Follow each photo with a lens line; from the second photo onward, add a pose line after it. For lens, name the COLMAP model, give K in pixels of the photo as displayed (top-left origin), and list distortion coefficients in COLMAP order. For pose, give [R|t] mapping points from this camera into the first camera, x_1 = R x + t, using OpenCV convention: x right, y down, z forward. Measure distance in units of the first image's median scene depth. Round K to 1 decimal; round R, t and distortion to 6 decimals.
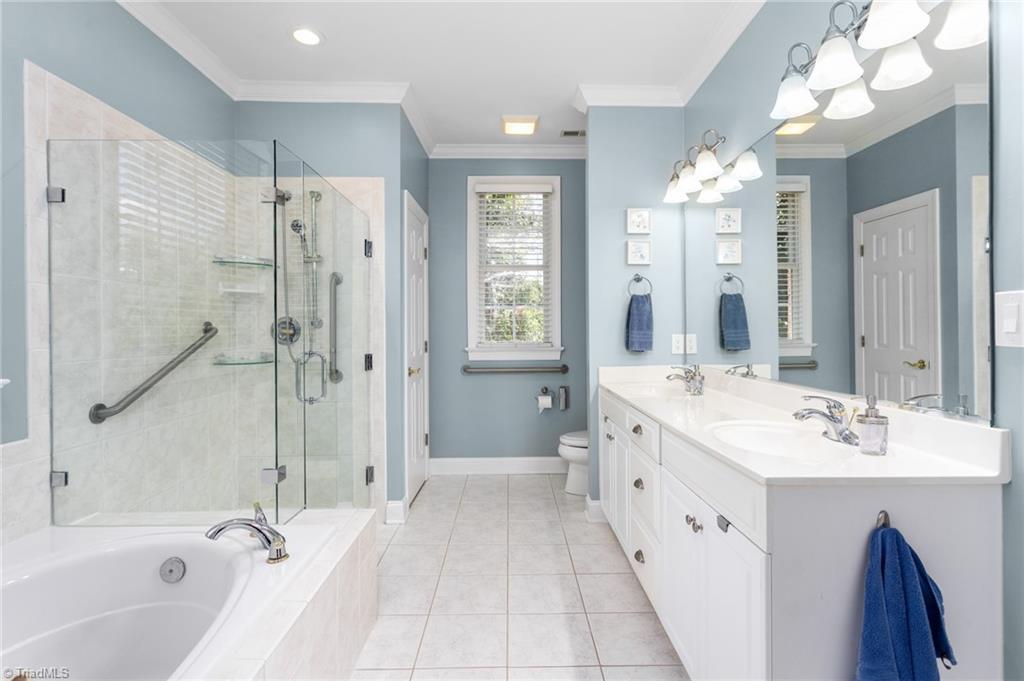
lens RADIAL K [[491.8, 0, 518.7], [0, 491.8, 329.2], [0, 0, 1]] dist [-0.001928, 0.000467]
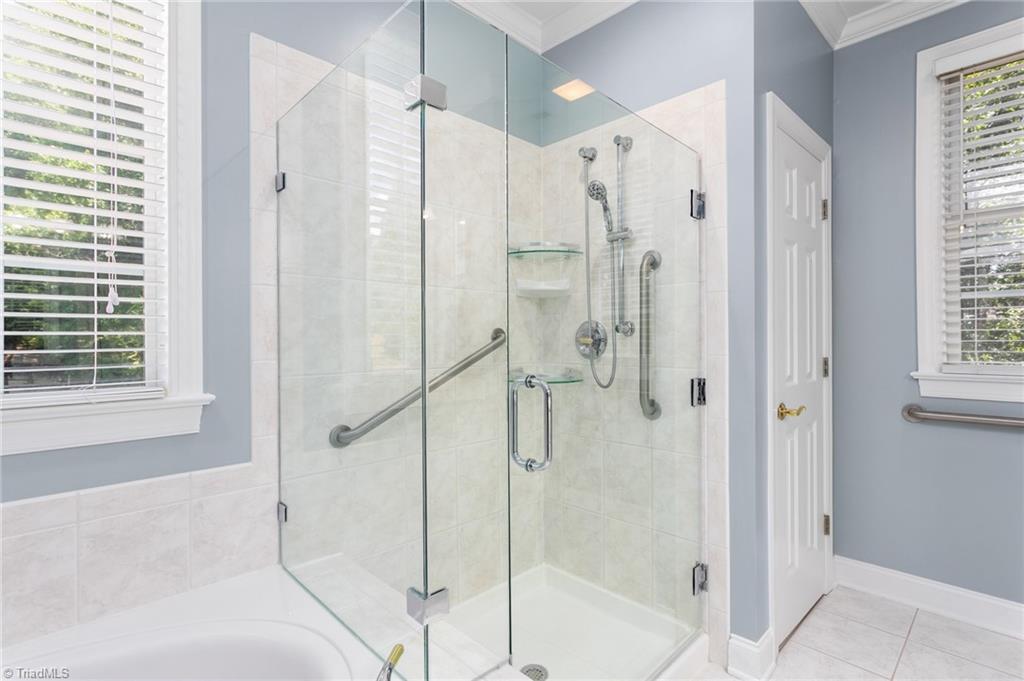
lens RADIAL K [[495.7, 0, 515.6], [0, 495.7, 336.9], [0, 0, 1]] dist [0.003030, 0.000548]
pose [[0.688397, -0.000102, -0.725334, -0.015447], [-0.000752, 0.999999, -0.000854, -0.000520], [0.725333, 0.001133, 0.688397, 0.410489]]
